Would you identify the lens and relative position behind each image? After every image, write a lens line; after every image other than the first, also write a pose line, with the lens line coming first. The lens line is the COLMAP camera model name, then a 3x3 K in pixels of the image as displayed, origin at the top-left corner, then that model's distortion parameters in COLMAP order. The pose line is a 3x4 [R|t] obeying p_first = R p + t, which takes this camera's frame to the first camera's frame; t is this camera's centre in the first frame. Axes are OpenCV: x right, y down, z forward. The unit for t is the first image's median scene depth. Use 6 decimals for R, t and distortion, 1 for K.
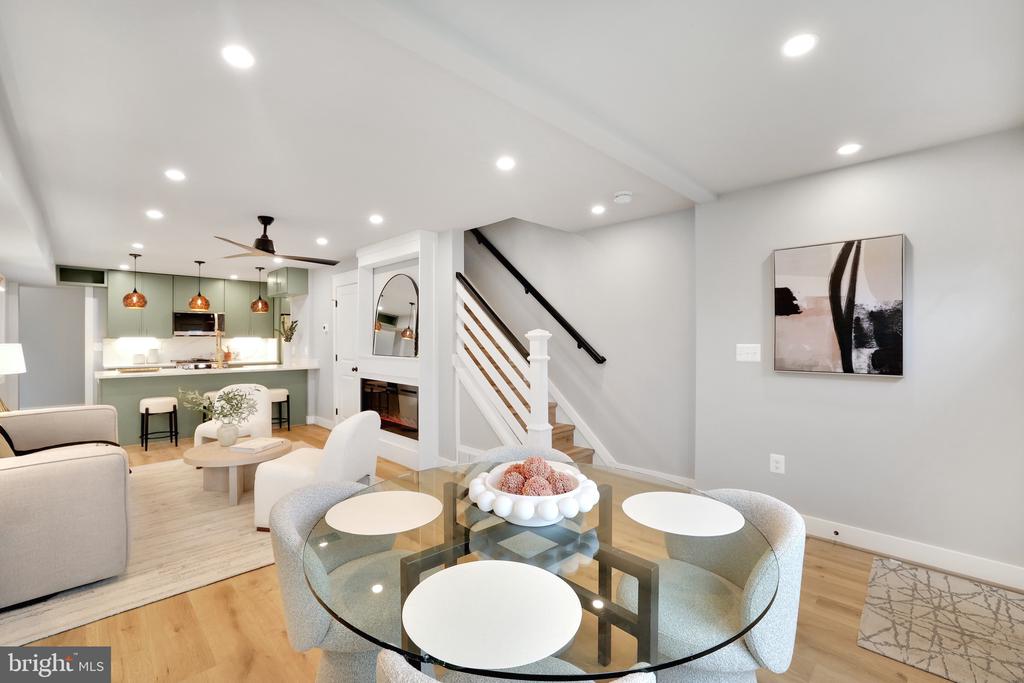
lens RADIAL K [[448.4, 0, 503.0], [0, 448.4, 337.0], [0, 0, 1]] dist [-0.044660, 0.019488]
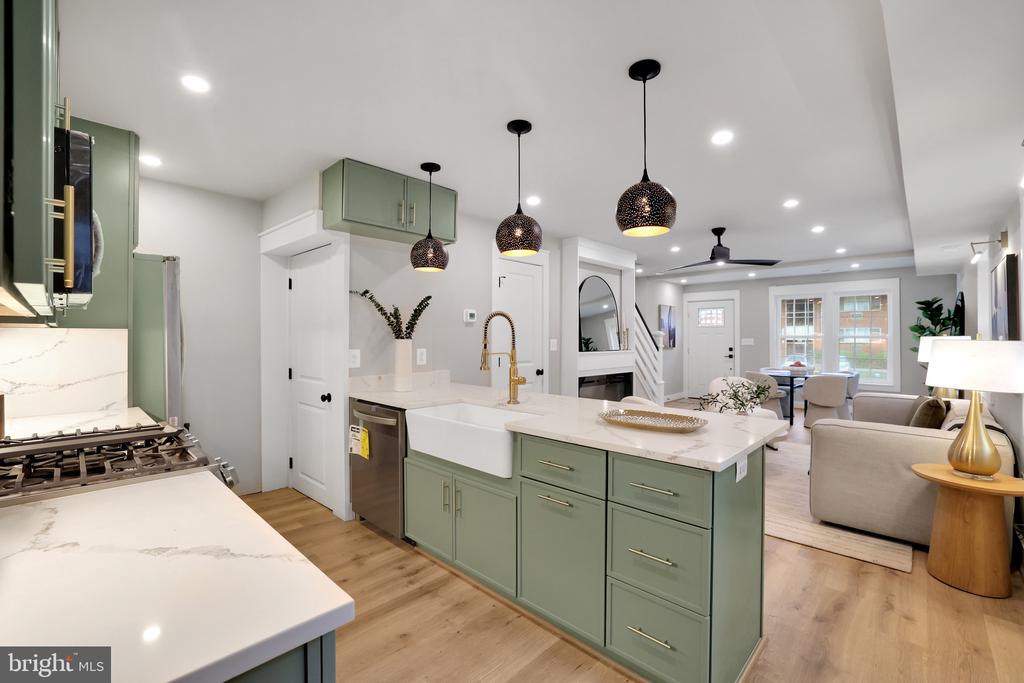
lens RADIAL K [[469.7, 0, 501.0], [0, 469.7, 338.1], [0, 0, 1]] dist [-0.020781, 0.001331]
pose [[-0.054017, 0.000741, 0.998540, -1.233333], [-0.006077, 0.999981, -0.001071, 0.012721], [-0.998522, -0.006126, -0.054012, 1.172118]]
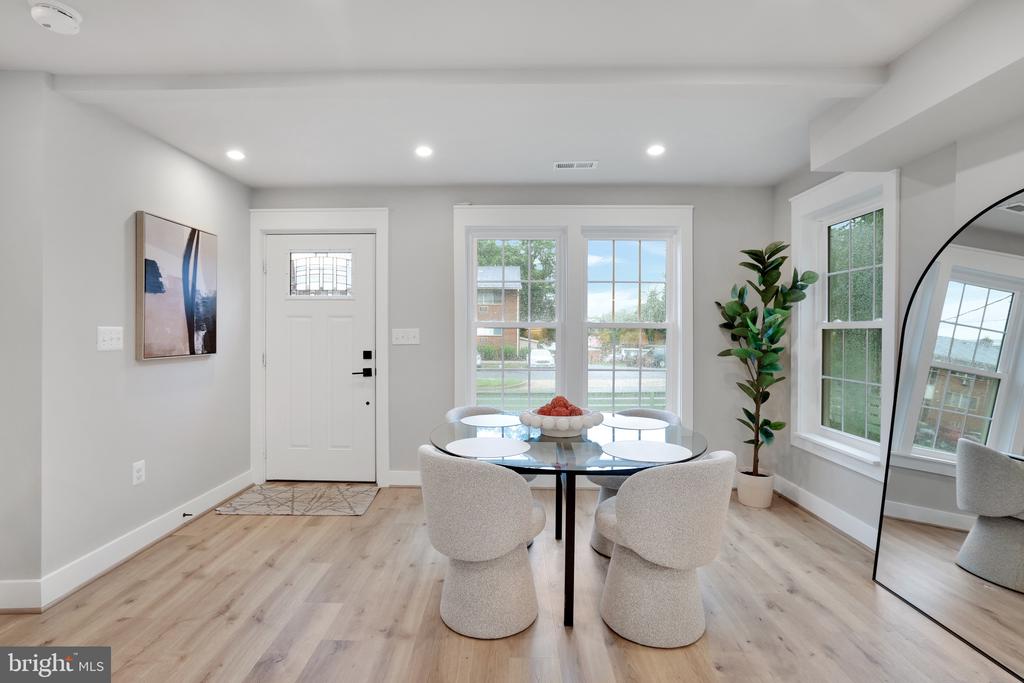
lens RADIAL K [[496.6, 0, 510.7], [0, 496.6, 334.7], [0, 0, 1]] dist [-0.002368, -0.000206]
pose [[-0.711266, -0.005016, 0.702905, -0.282352], [-0.005199, 0.999985, 0.001875, 0.013943], [-0.702904, -0.002321, -0.711281, 0.638335]]
